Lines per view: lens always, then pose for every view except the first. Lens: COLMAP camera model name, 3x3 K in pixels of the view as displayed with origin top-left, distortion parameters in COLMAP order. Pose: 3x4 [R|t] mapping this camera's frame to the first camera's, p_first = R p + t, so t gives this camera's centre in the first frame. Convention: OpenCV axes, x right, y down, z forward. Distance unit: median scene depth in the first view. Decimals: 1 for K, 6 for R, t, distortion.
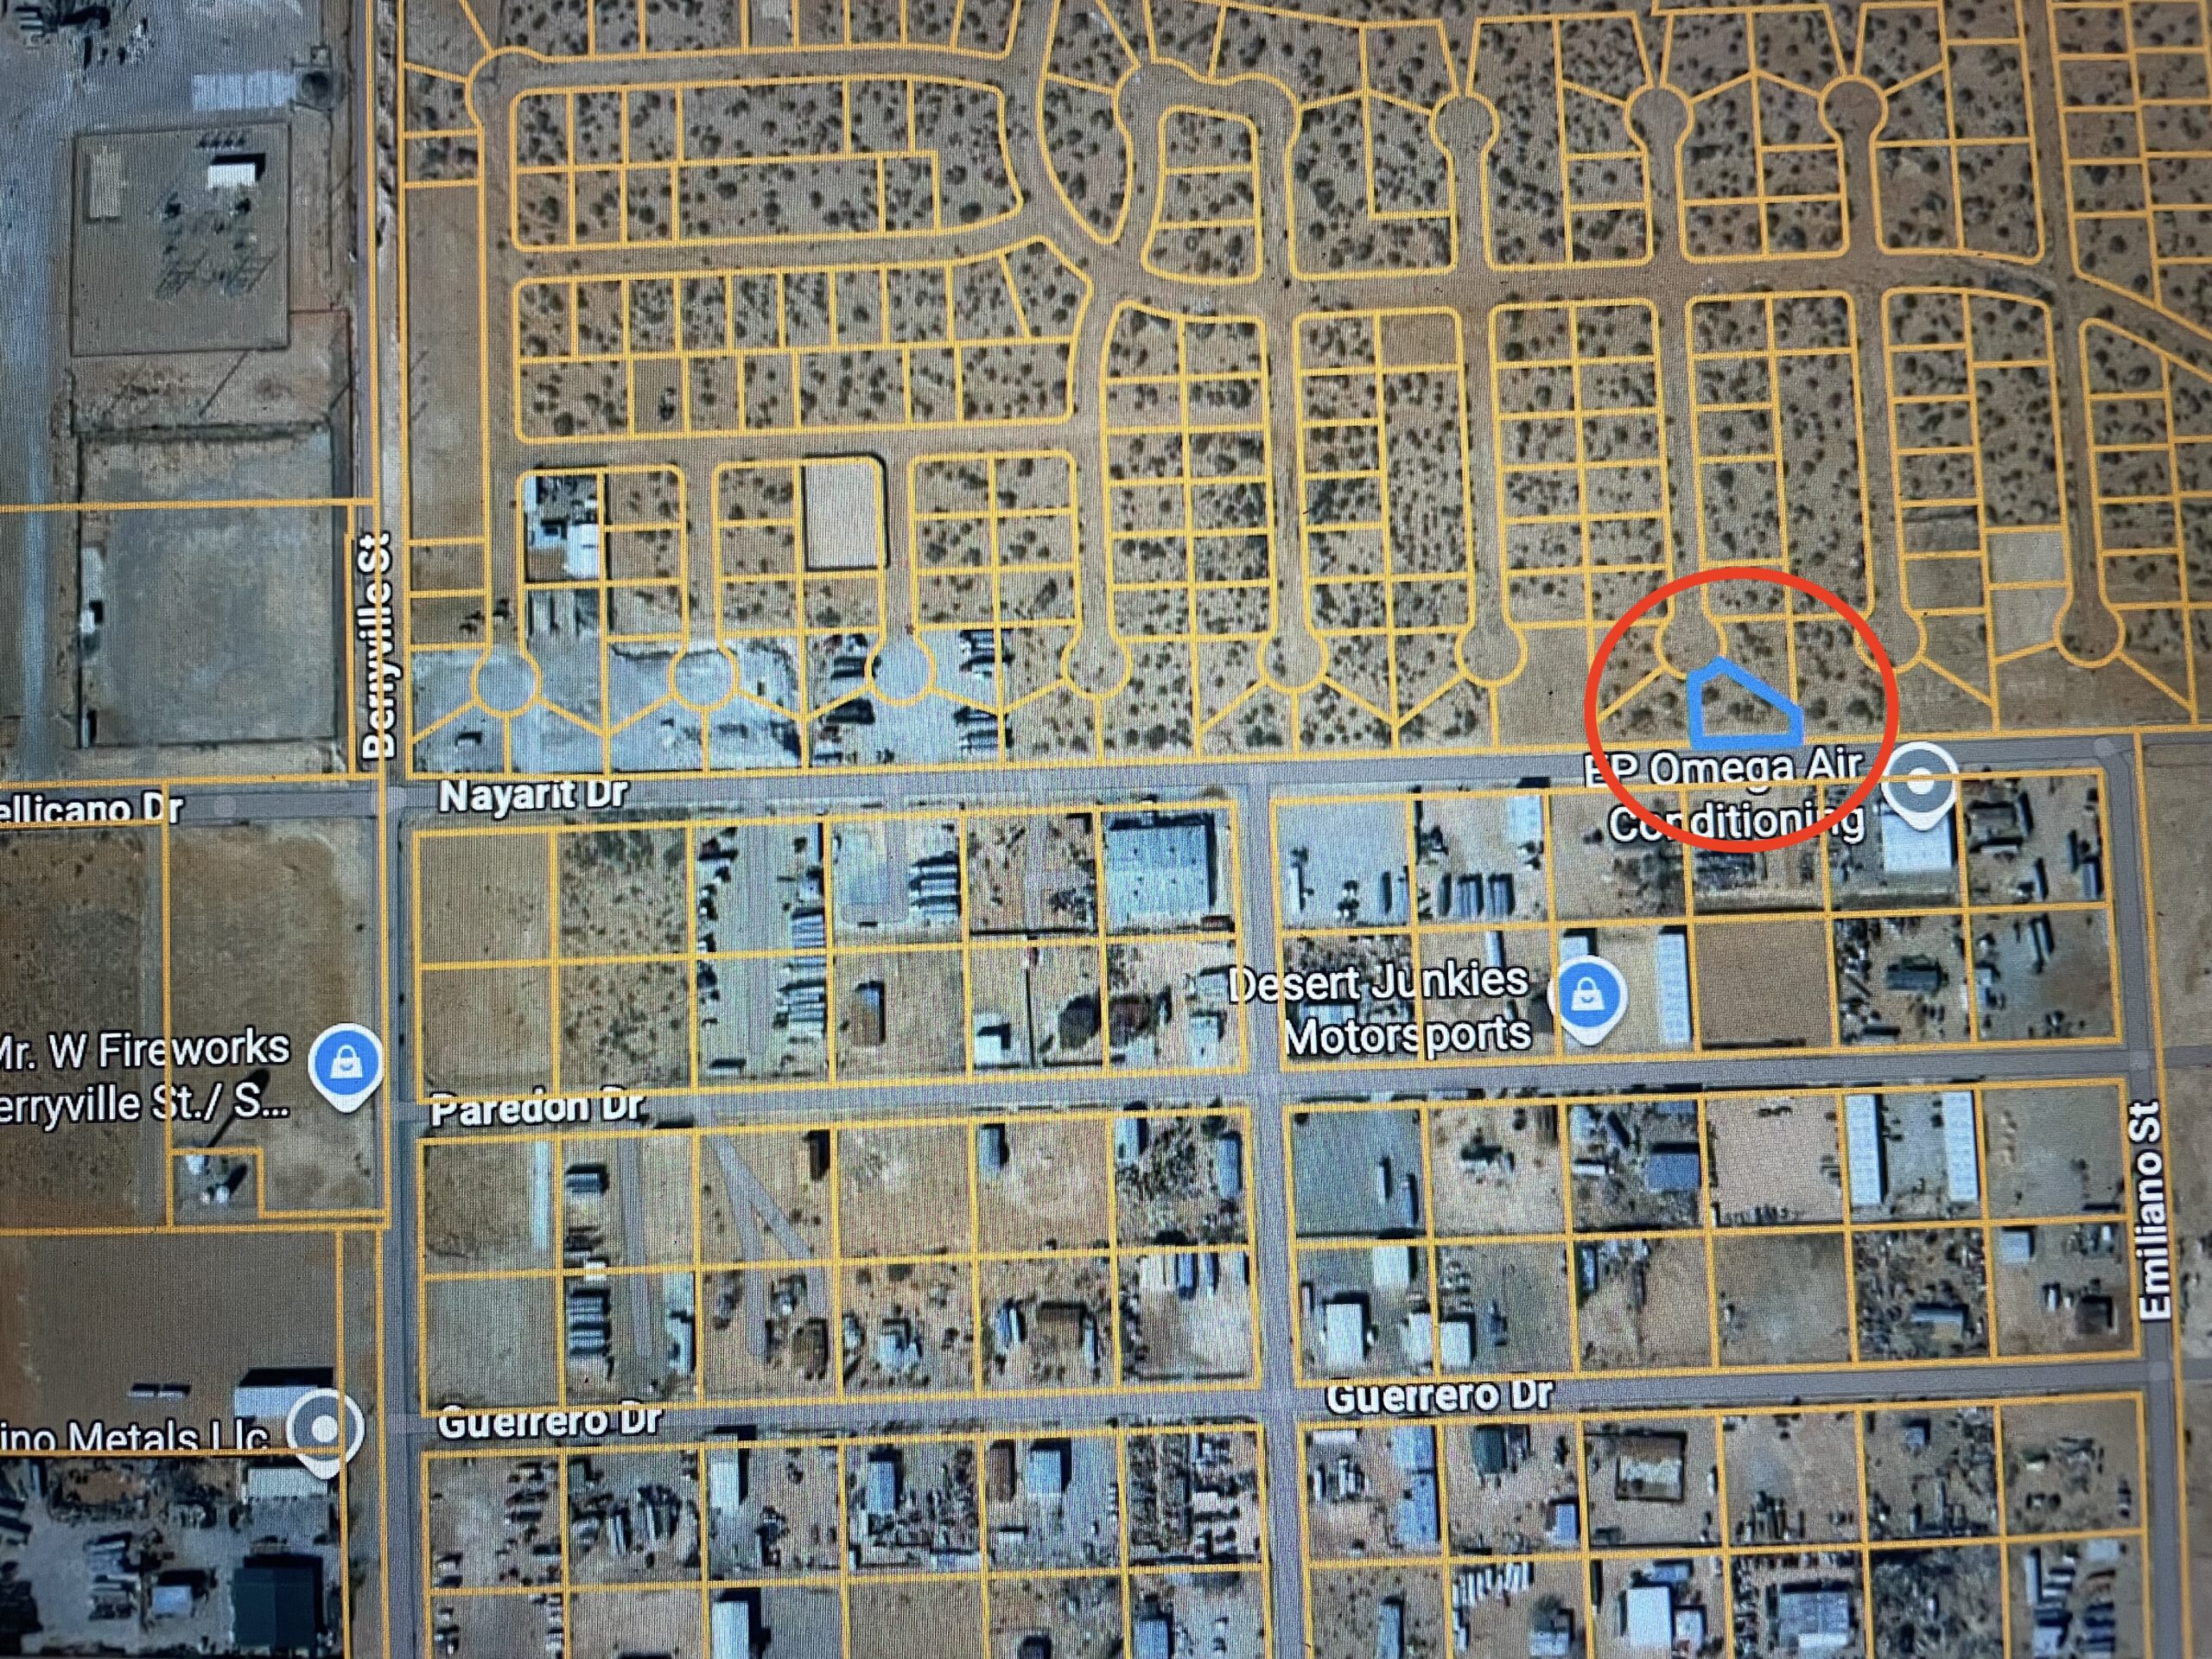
lens RADIAL K [[1753.9, 0, 1115.6], [0, 1753.9, 811.2], [0, 0, 1]] dist [0.047726, -0.113825]
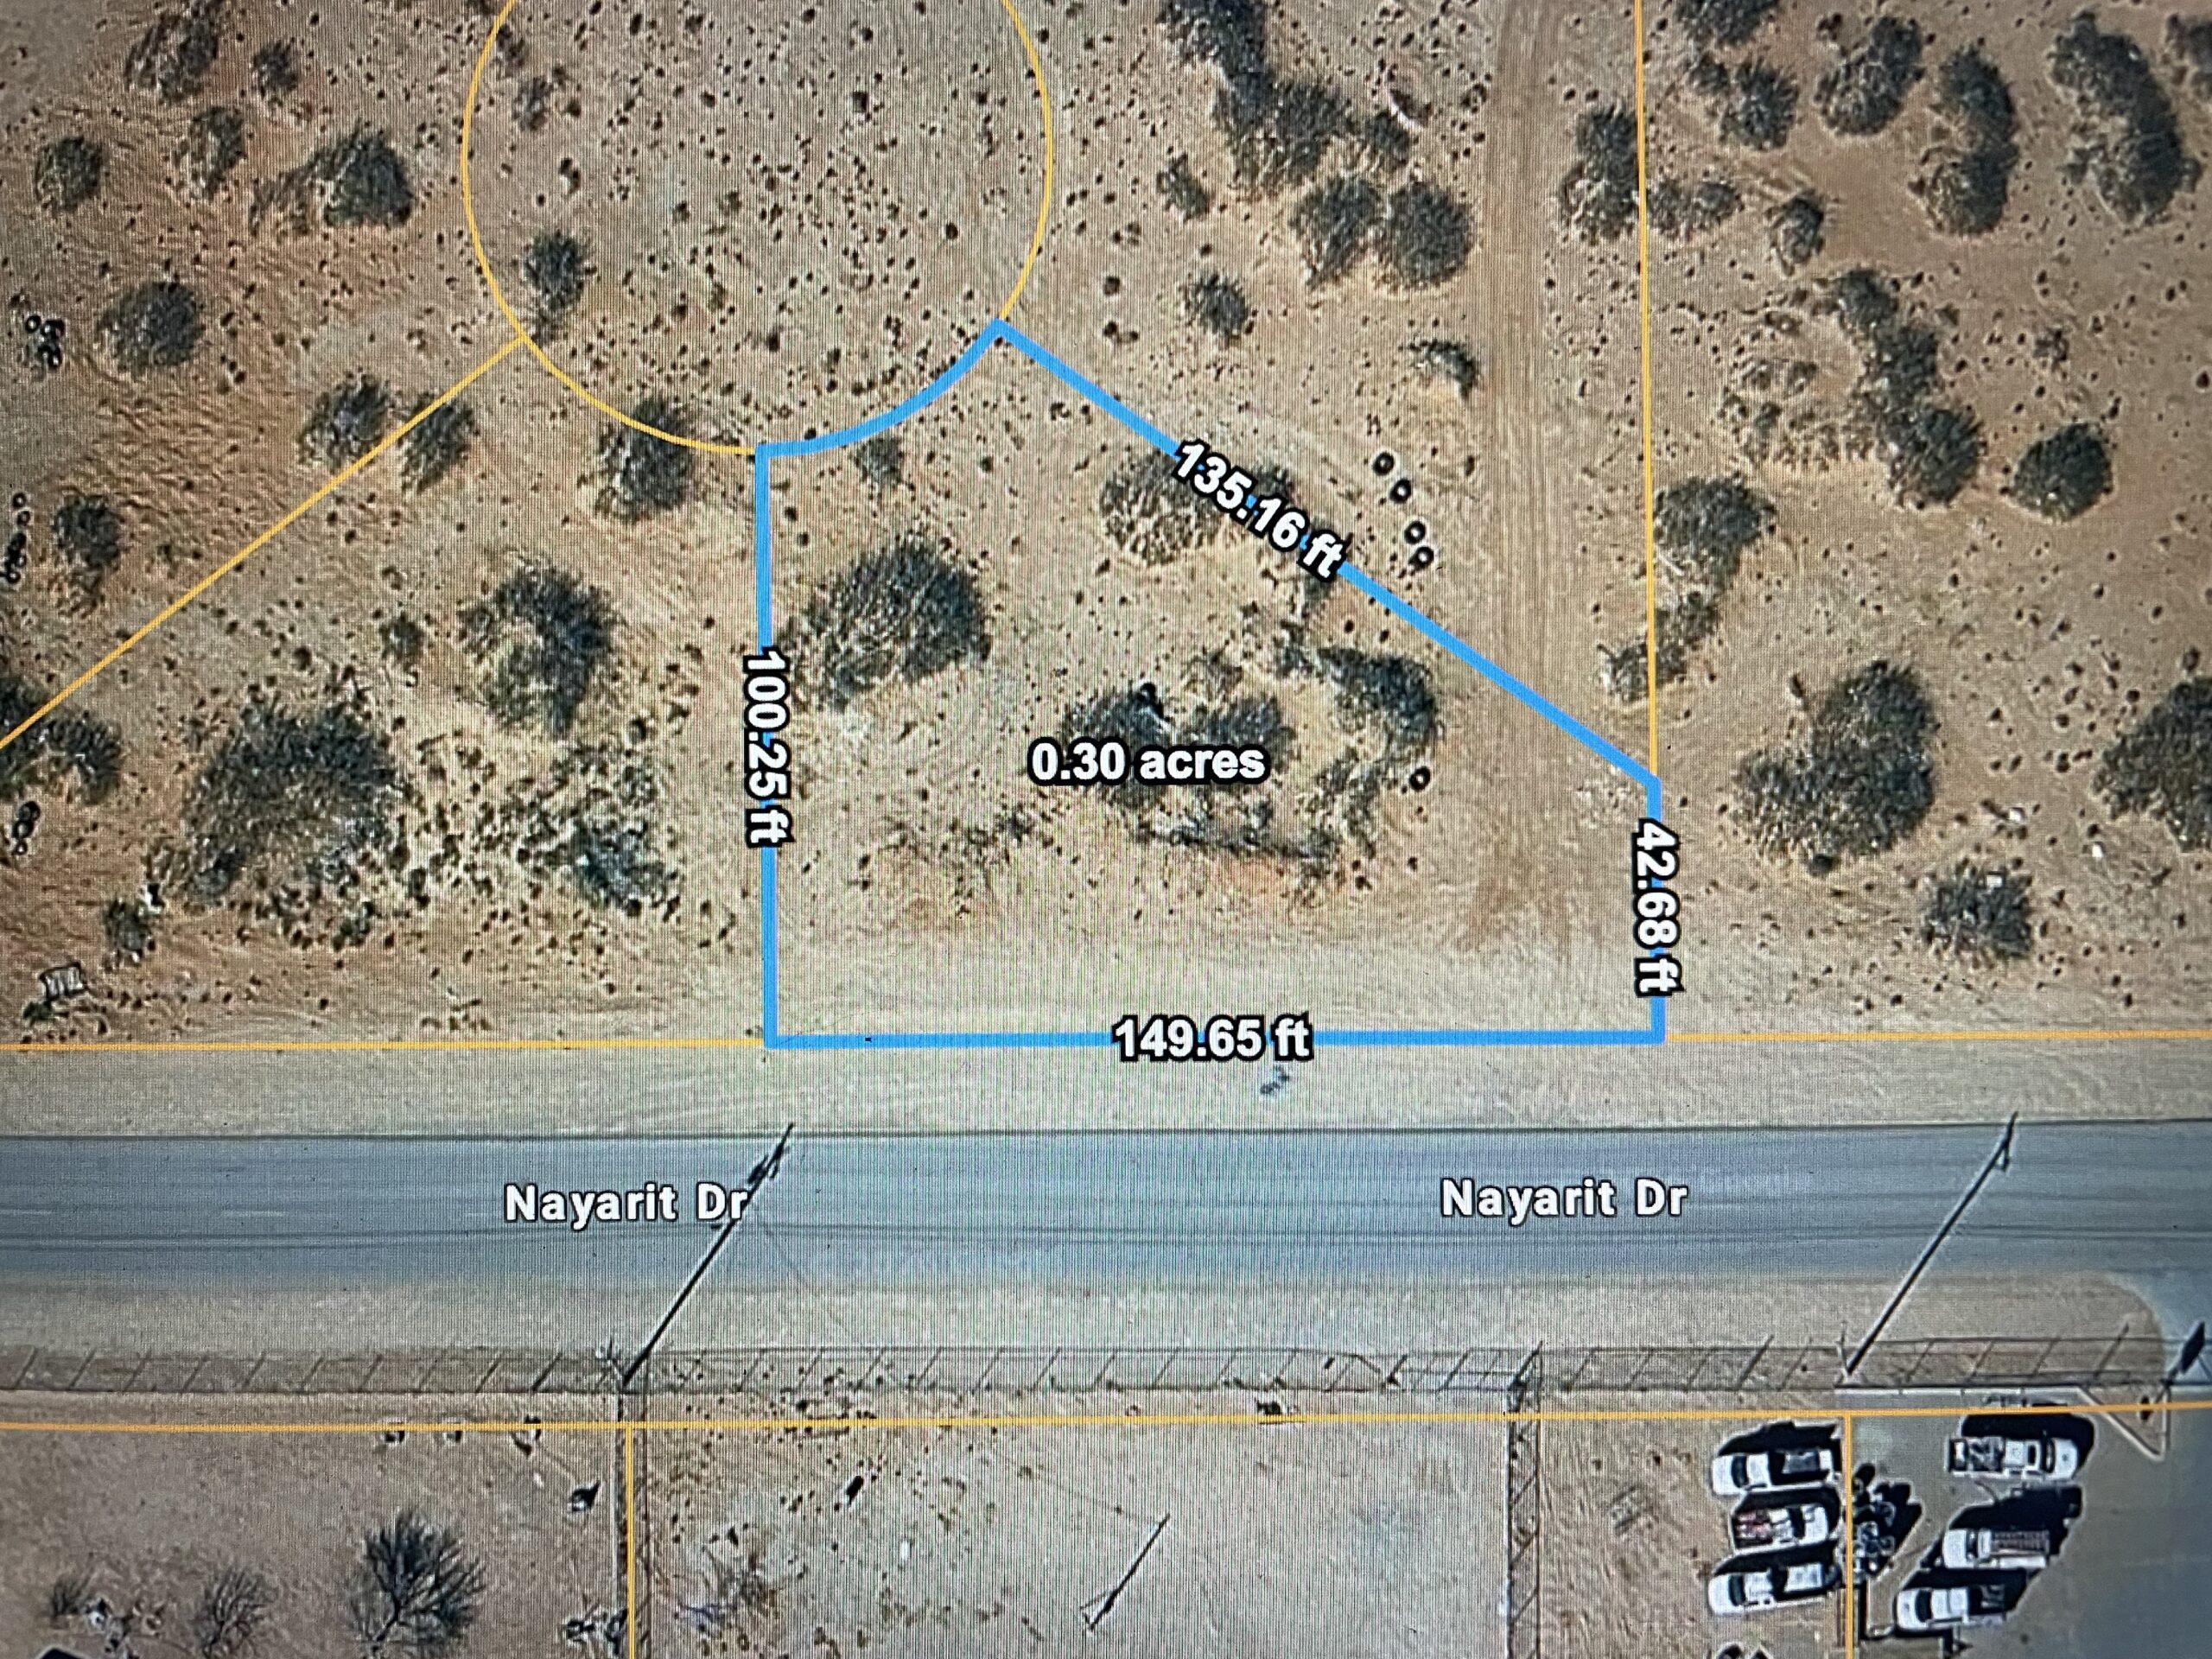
lens RADIAL K [[1753.9, 0, 1125.0], [0, 1753.9, 815.7], [0, 0, 1]] dist [0.047726, -0.113825]
pose [[0.999764, 0.021569, 0.002705, 0.349134], [-0.021674, 0.998617, 0.047909, -0.058311], [-0.001668, -0.047956, 0.998848, 0.881720]]
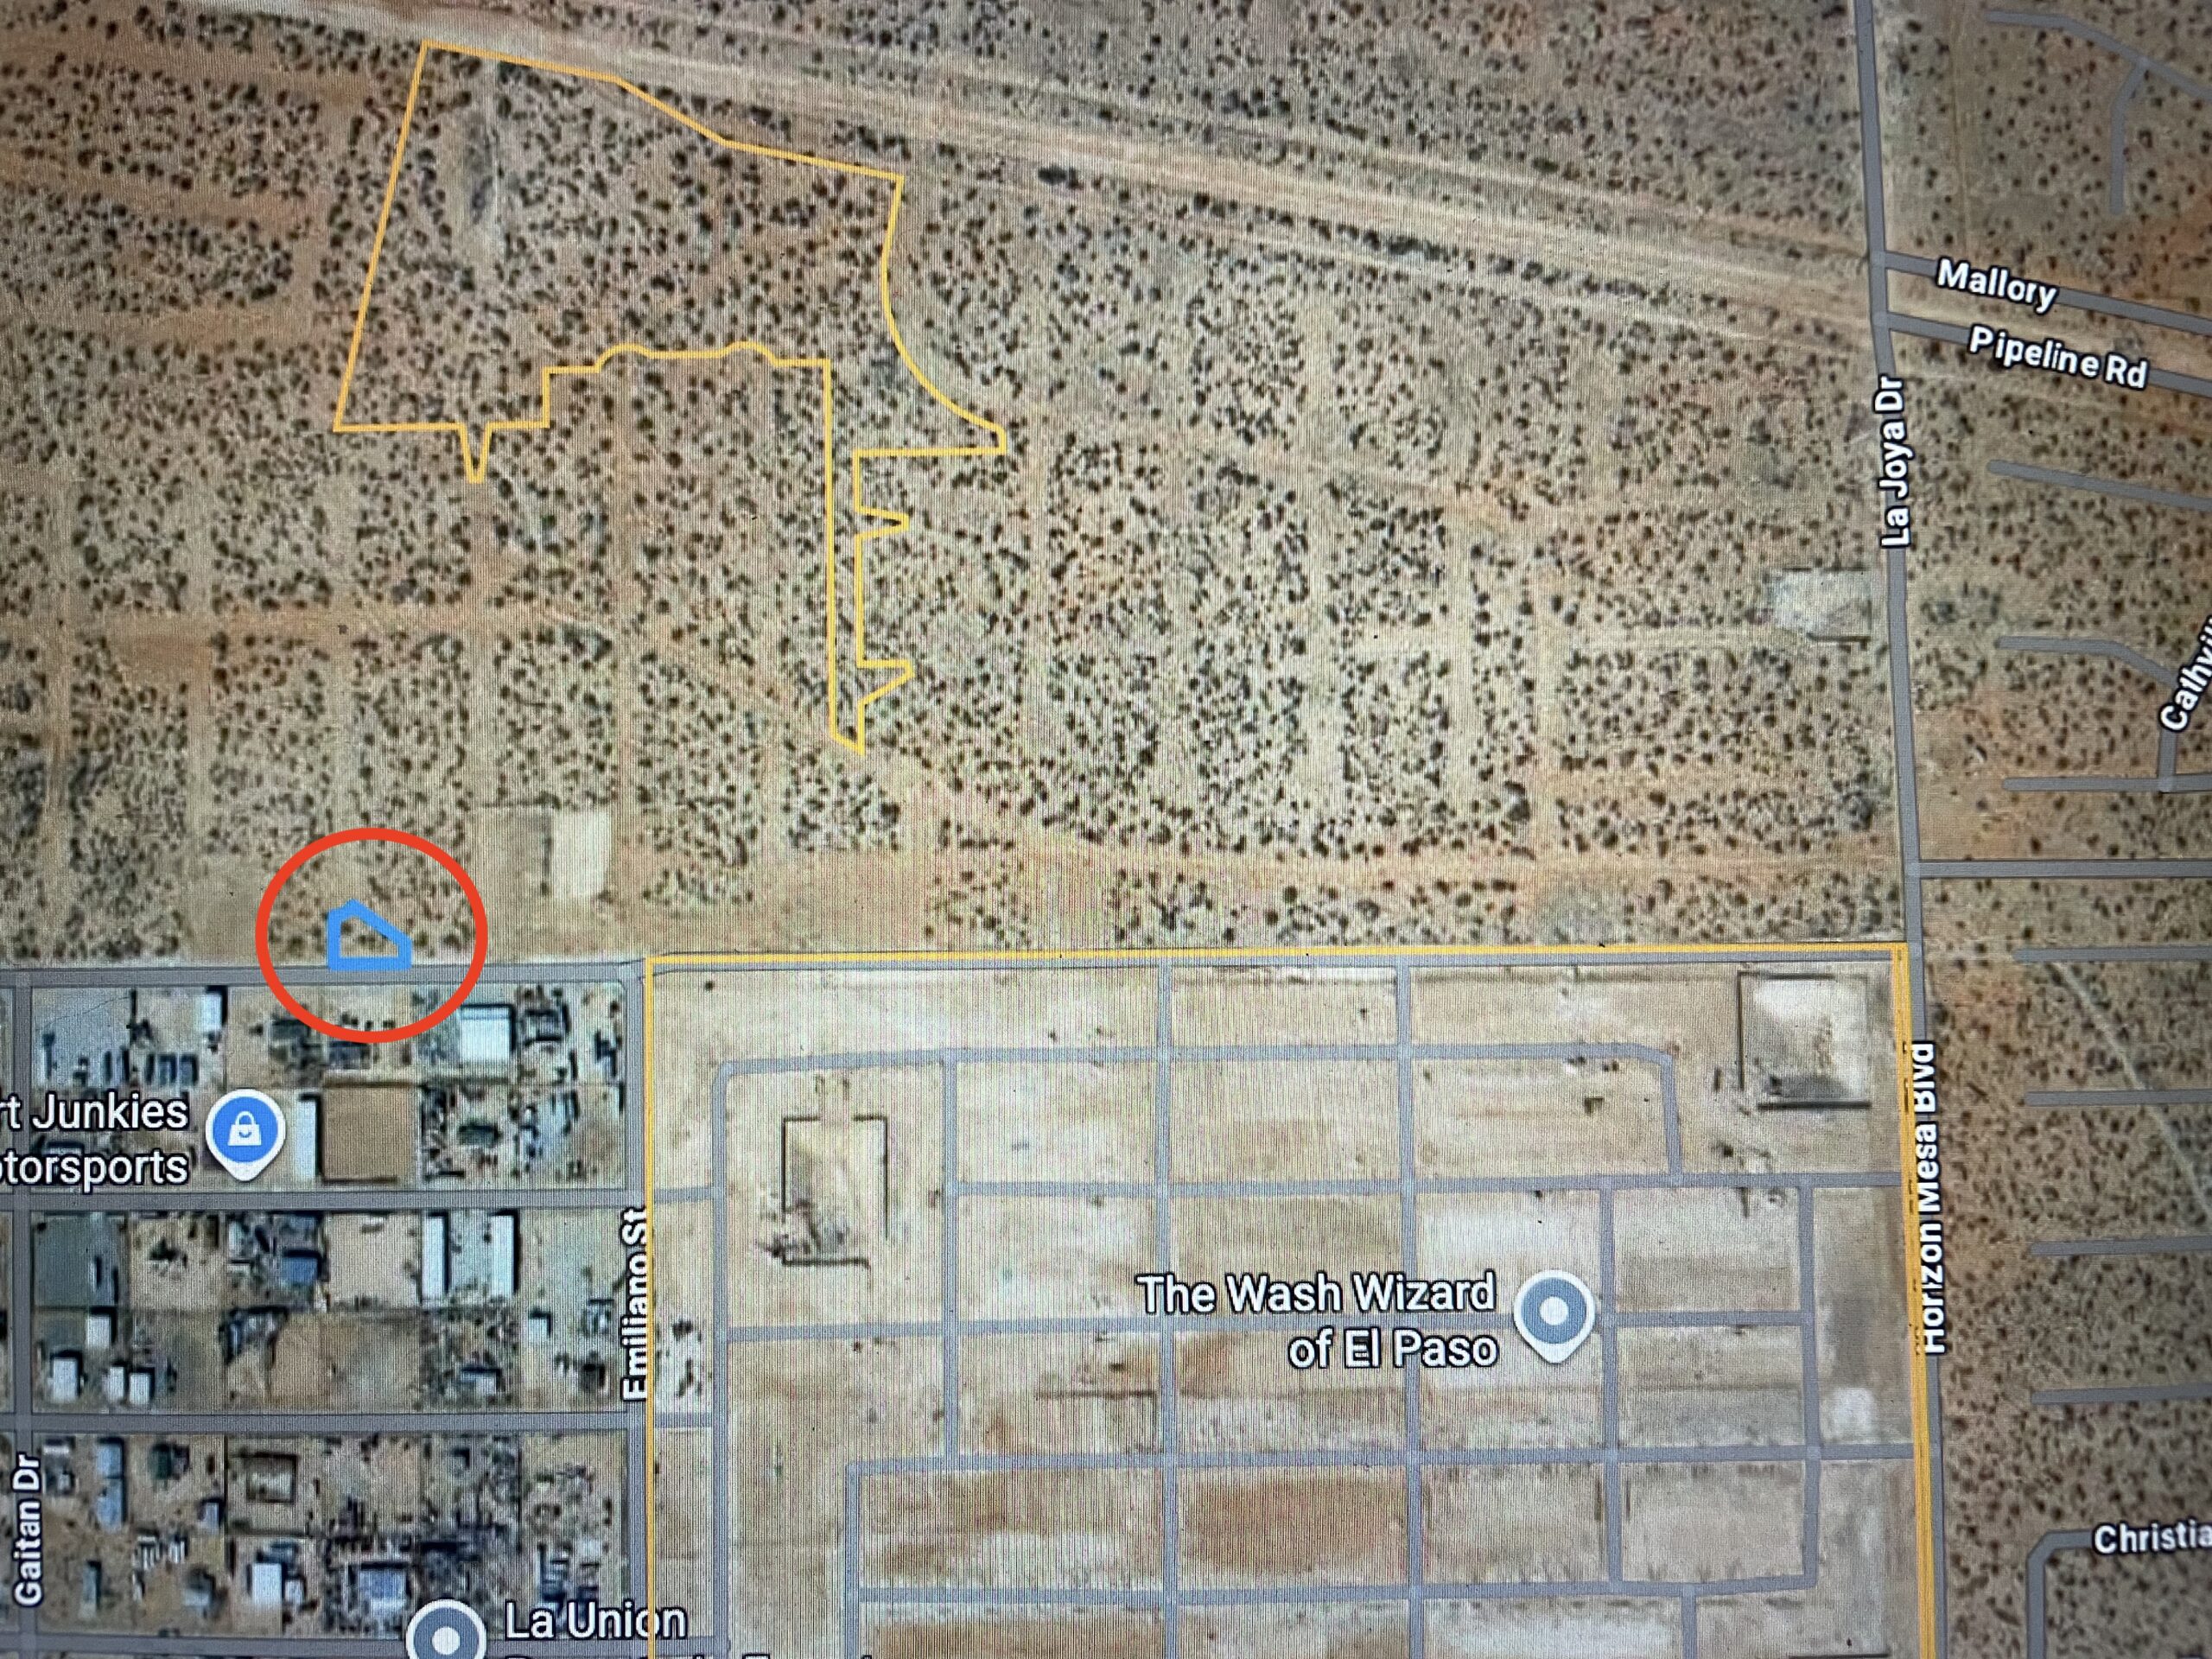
lens RADIAL K [[1753.9, 0, 1112.6], [0, 1753.9, 814.6], [0, 0, 1]] dist [0.047726, -0.113825]
pose [[0.999666, 0.019651, 0.016807, 0.912614], [-0.019873, 0.999716, 0.013142, -0.185587], [-0.016544, -0.013472, 0.999772, -0.398661]]
